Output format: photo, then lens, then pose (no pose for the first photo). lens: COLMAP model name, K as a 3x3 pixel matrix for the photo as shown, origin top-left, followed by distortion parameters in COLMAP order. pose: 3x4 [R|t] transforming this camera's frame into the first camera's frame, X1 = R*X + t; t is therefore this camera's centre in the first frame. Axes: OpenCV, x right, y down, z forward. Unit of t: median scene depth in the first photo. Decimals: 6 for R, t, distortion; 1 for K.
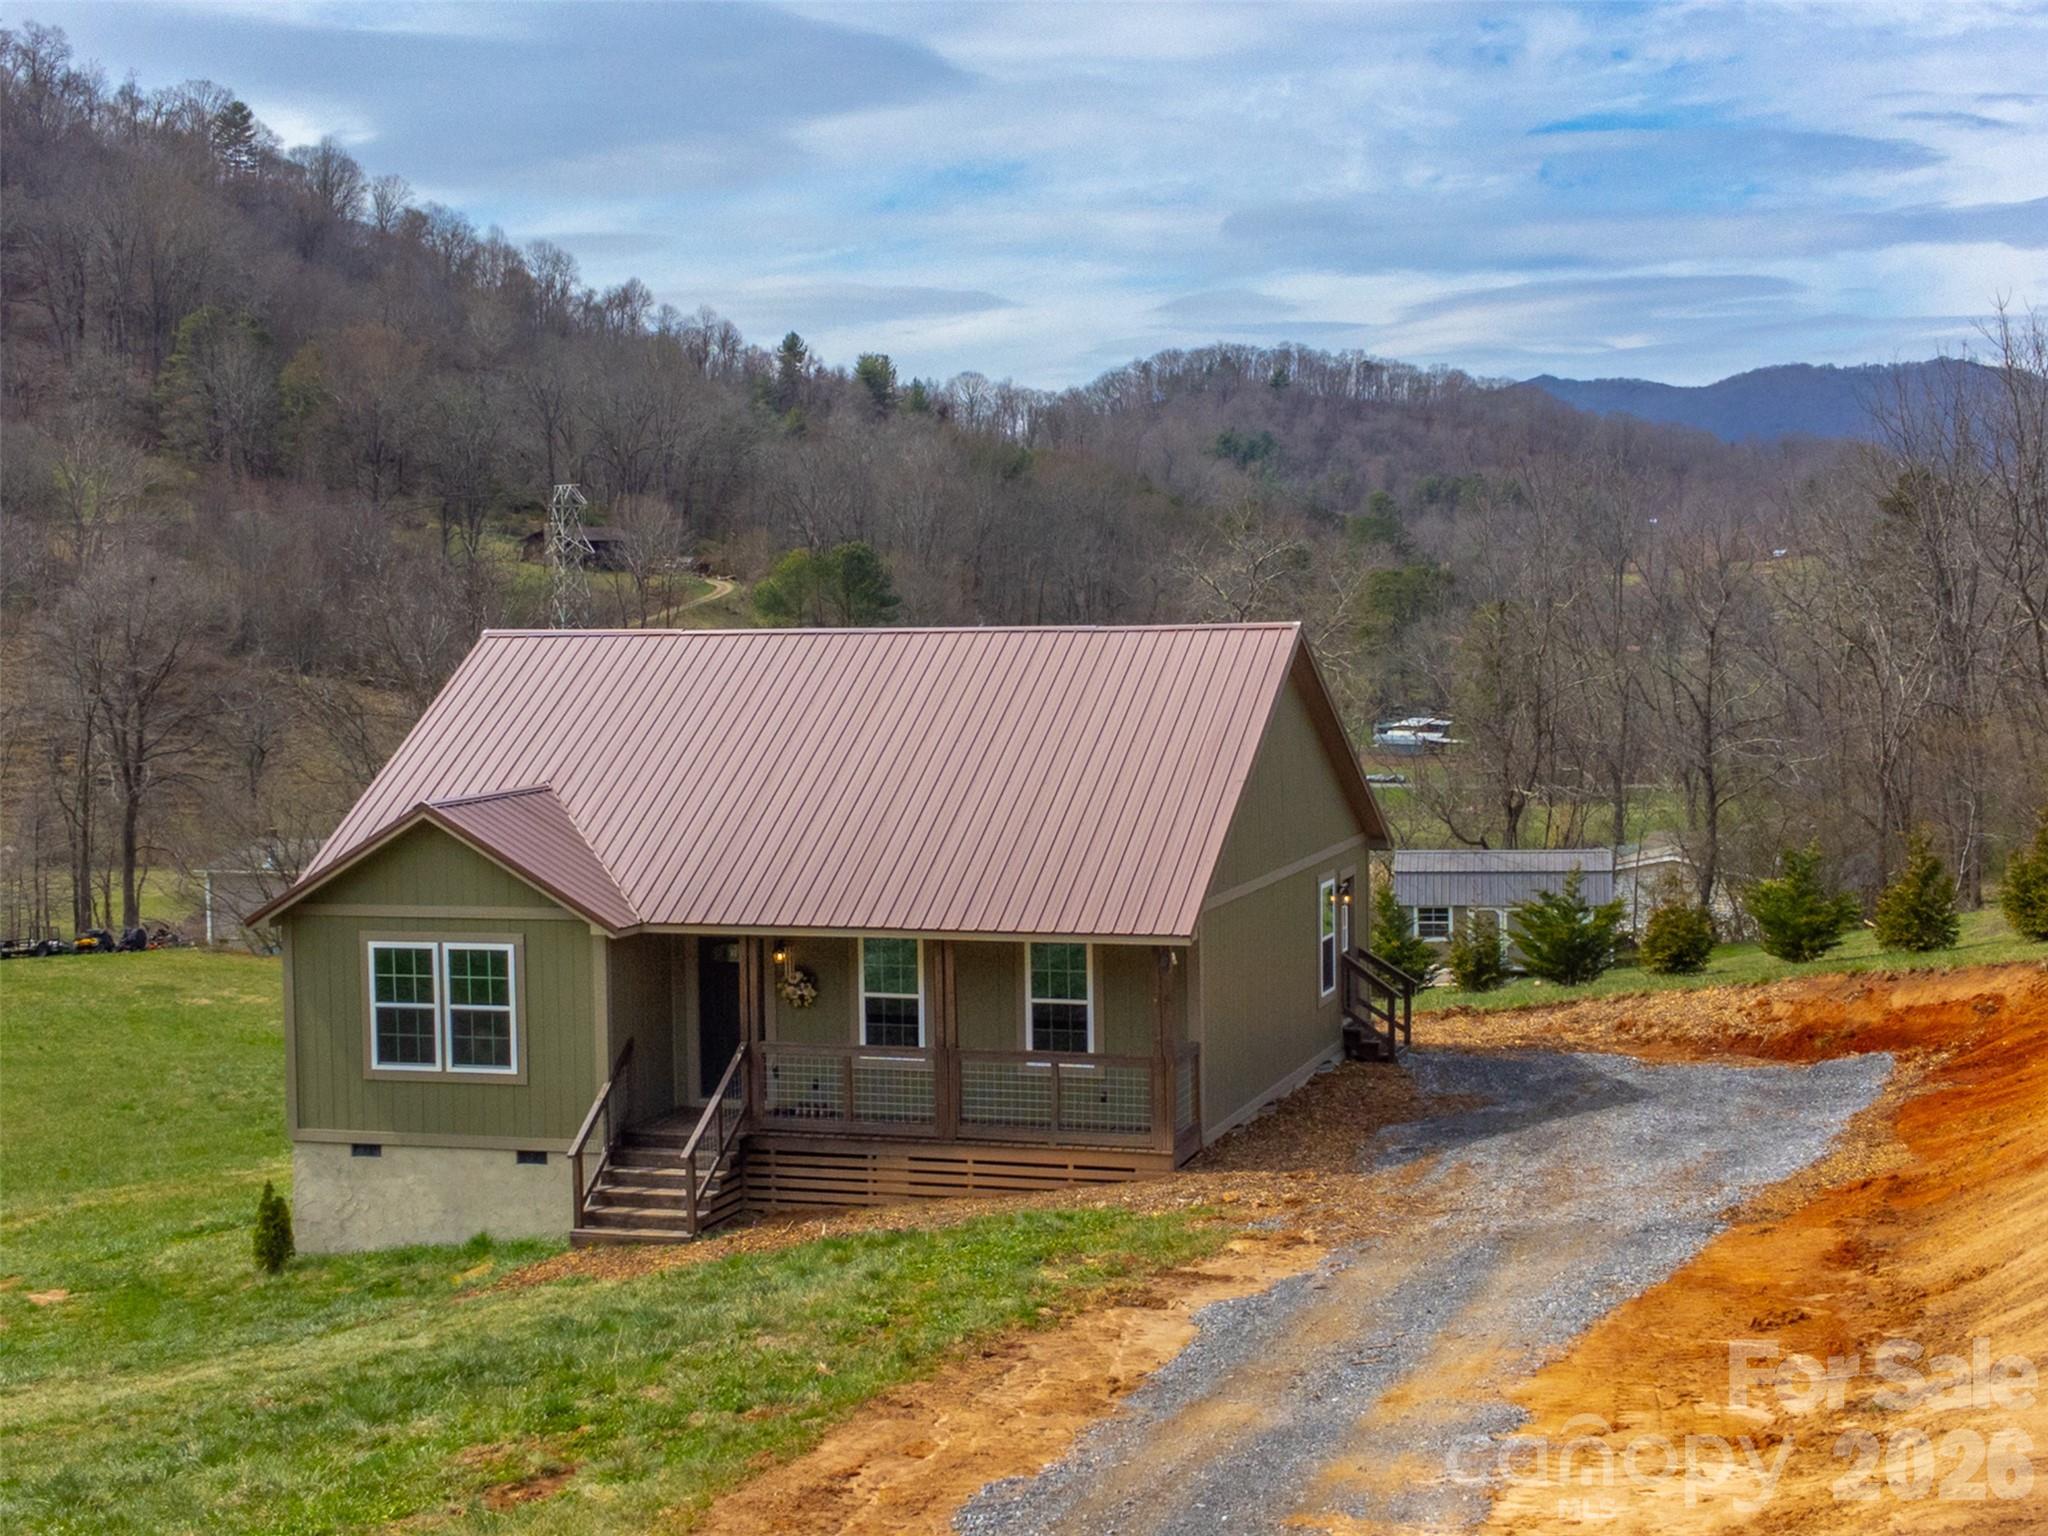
lens RADIAL K [[3042.4, 0, 1026.7], [0, 3042.4, 812.7], [0, 0, 1]] dist [0.085787, -0.079042]
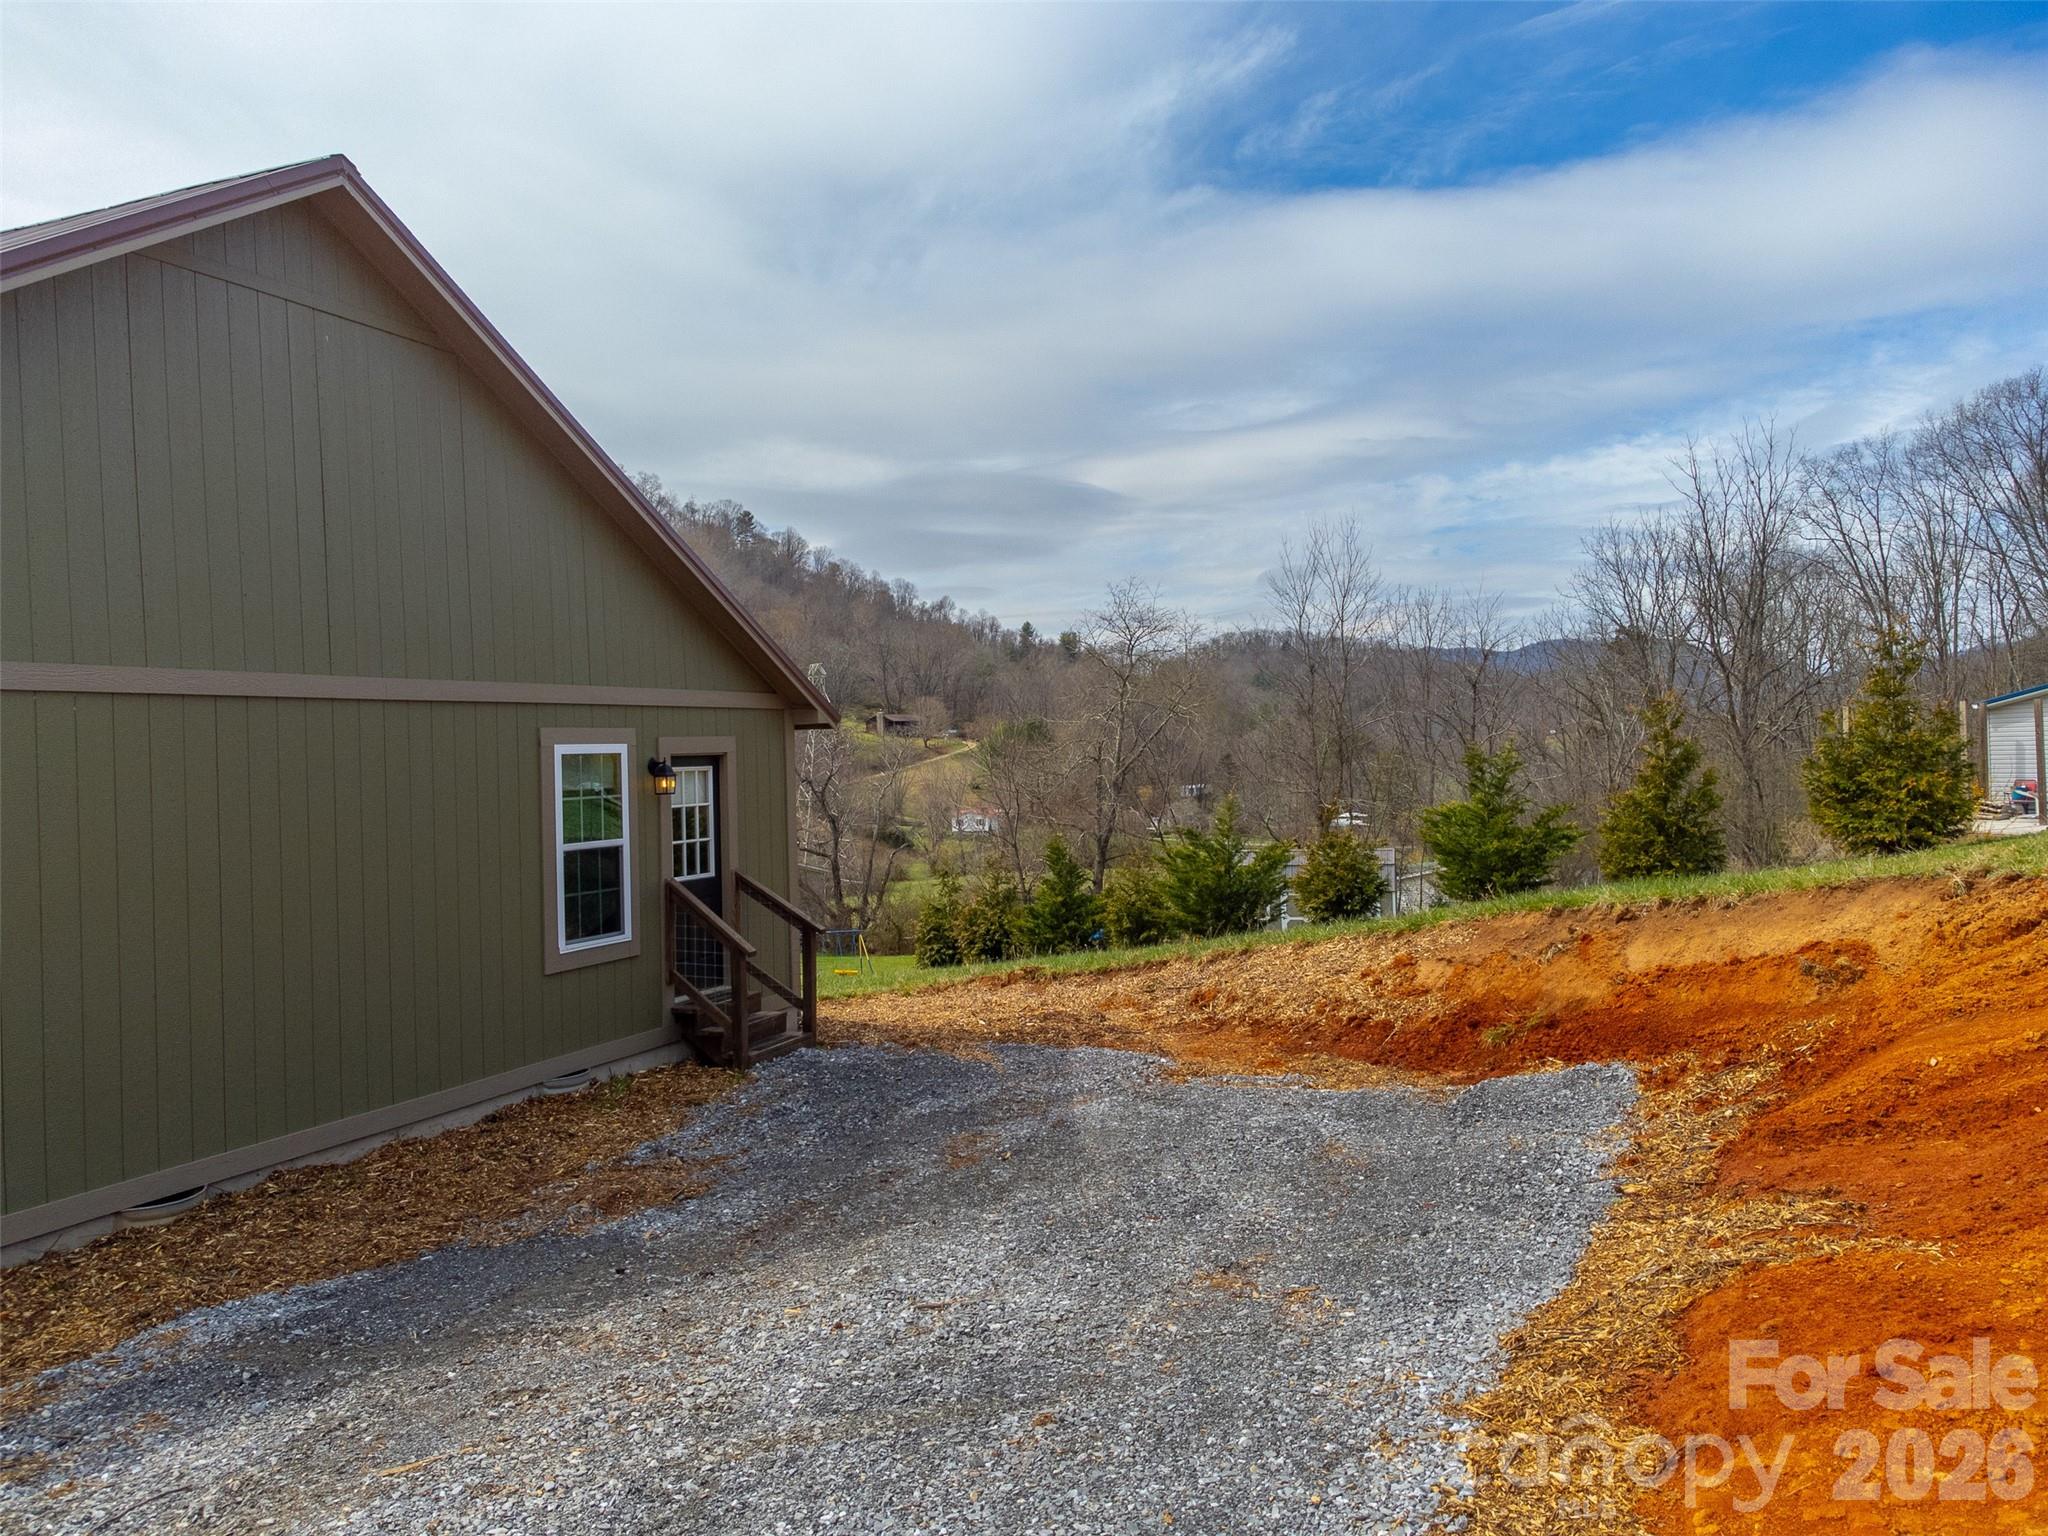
lens RADIAL K [[1528.7, 0, 1019.8], [0, 1528.7, 775.8], [0, 0, 1]] dist [0.018636, 0.005222]
pose [[0.995448, -0.010303, -0.094749, 0.230689], [0.004323, 0.997998, -0.063104, 0.052583], [0.095209, 0.062408, 0.993499, 0.822083]]
